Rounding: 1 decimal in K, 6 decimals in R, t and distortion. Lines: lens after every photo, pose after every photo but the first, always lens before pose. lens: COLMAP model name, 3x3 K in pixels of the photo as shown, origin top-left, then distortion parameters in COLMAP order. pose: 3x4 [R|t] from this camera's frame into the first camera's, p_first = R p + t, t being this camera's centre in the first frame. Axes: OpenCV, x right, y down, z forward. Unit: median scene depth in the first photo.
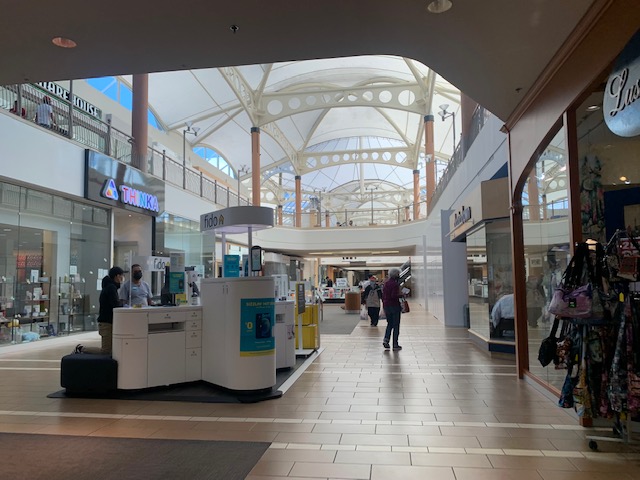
lens RADIAL K [[488.6, 0, 320.0], [0, 488.6, 240.0], [0, 0, 1]] dist [0.006713, 0.003661]
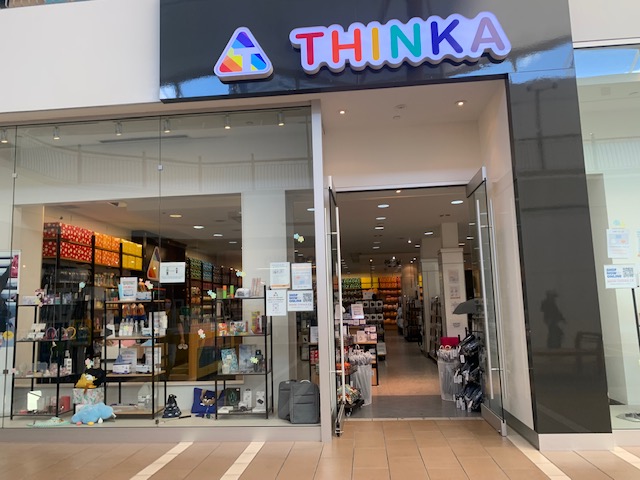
lens RADIAL K [[488.6, 0, 320.0], [0, 488.6, 240.0], [0, 0, 1]] dist [0.006713, 0.003661]
pose [[0.052622, -0.118784, -0.991525, -0.062882], [0.106507, 0.987905, -0.112698, 0.082415], [0.992919, -0.099674, 0.064637, 0.964629]]
